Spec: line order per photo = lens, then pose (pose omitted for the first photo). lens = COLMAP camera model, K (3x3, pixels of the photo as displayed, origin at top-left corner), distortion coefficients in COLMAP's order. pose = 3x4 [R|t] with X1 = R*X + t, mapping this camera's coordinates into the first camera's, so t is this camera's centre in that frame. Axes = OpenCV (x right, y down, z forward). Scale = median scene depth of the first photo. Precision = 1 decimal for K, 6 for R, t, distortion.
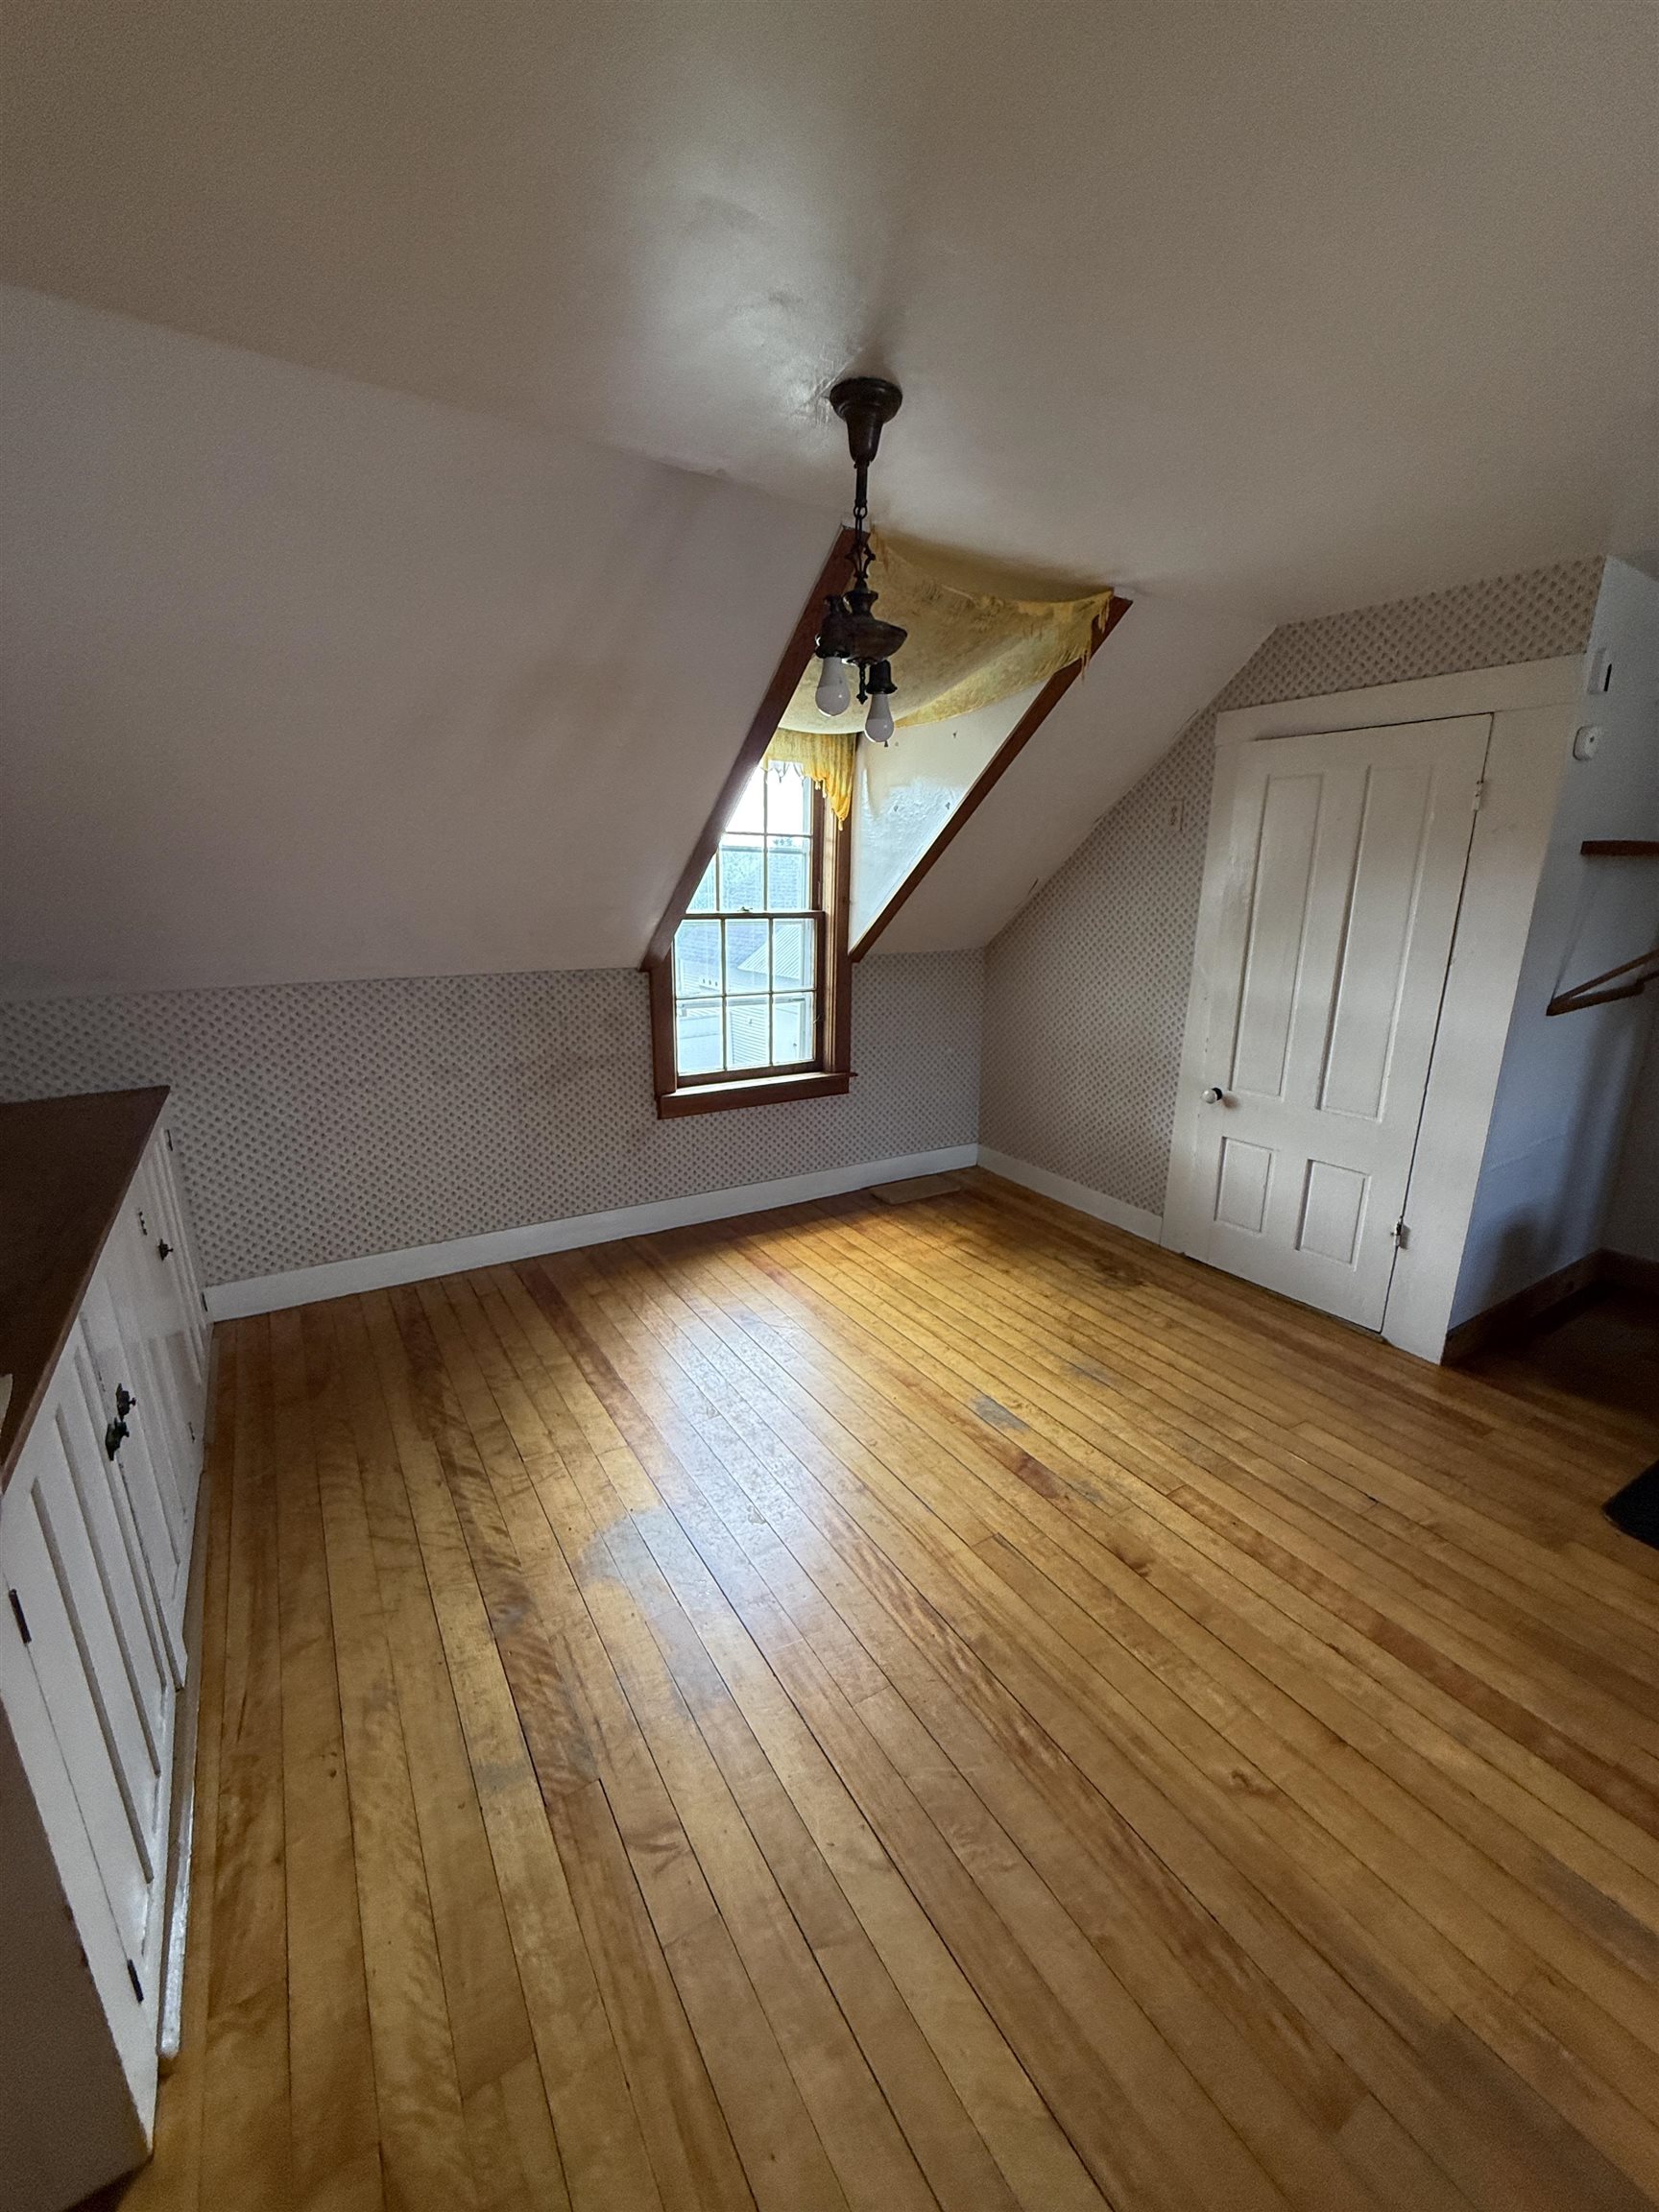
lens RADIAL K [[881.6, 0, 829.5], [0, 881.6, 1106.0], [0, 0, 1]] dist [0.001139, -0.000333]
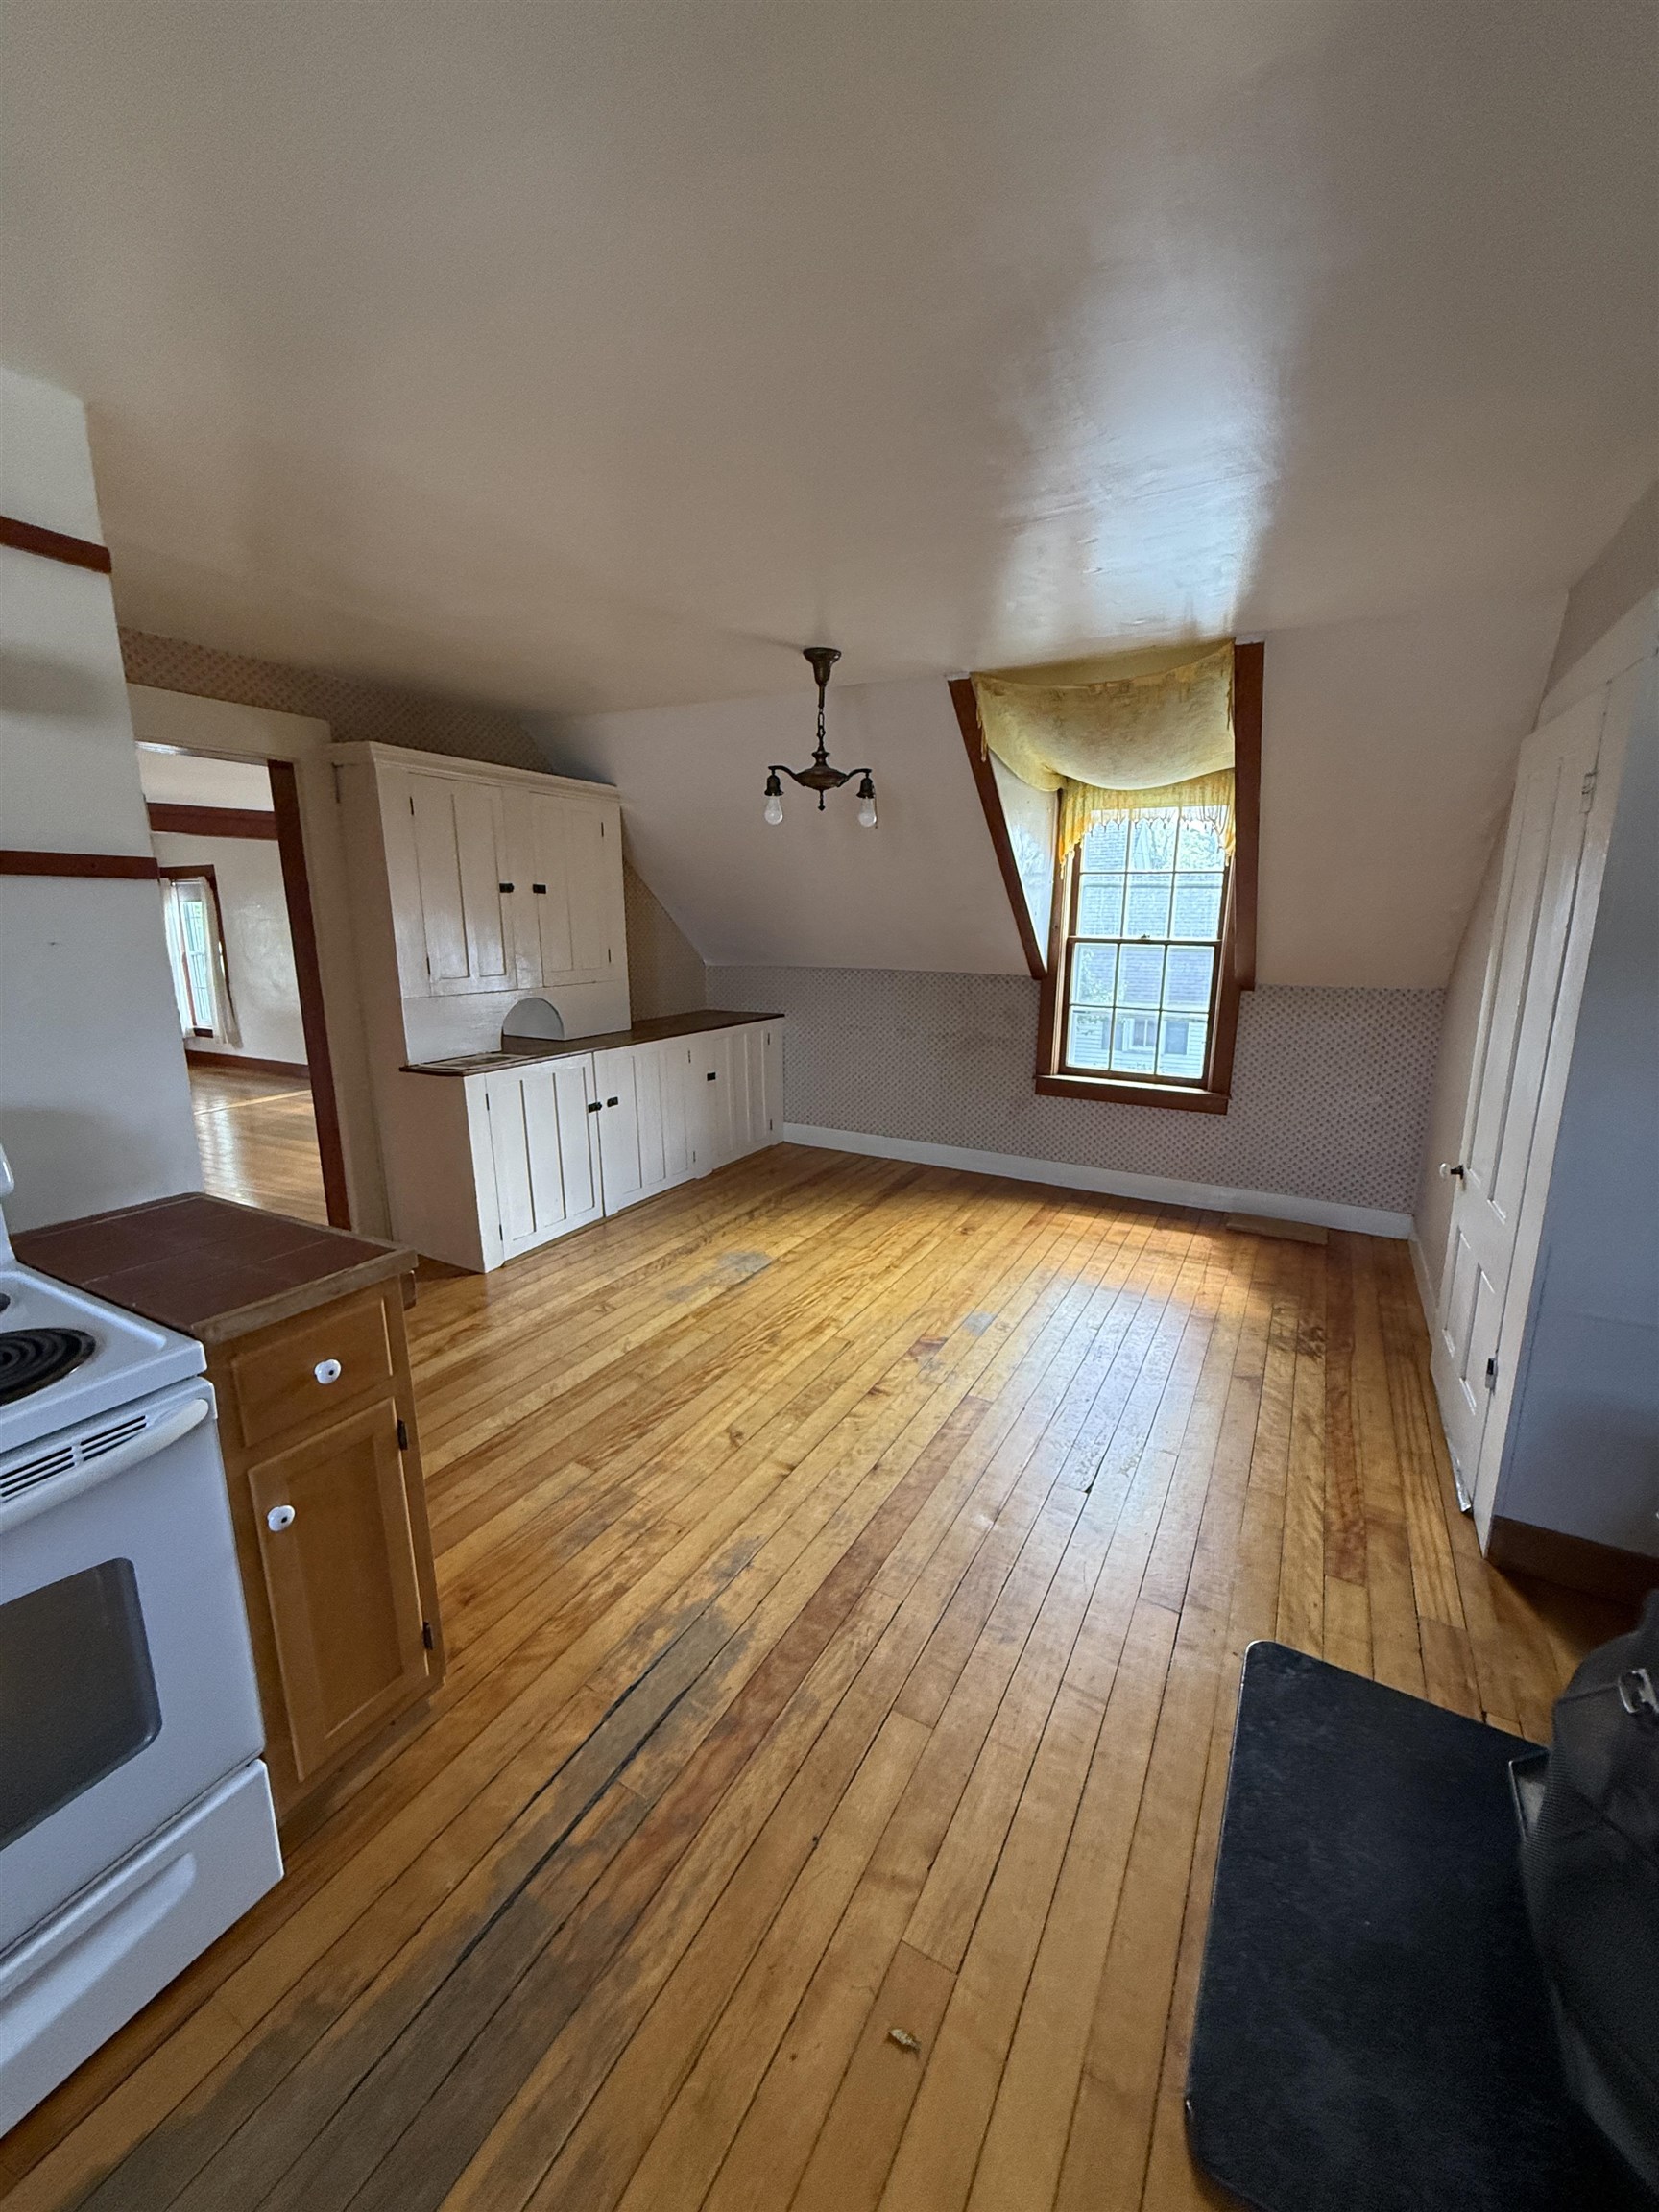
lens RADIAL K [[881.6, 0, 829.5], [0, 881.6, 1106.0], [0, 0, 1]] dist [0.001139, -0.000333]
pose [[0.480891, 0.185152, -0.857008, 0.825390], [-0.221529, 0.971393, 0.085558, -0.012234], [0.848333, 0.148708, 0.508151, 0.089503]]
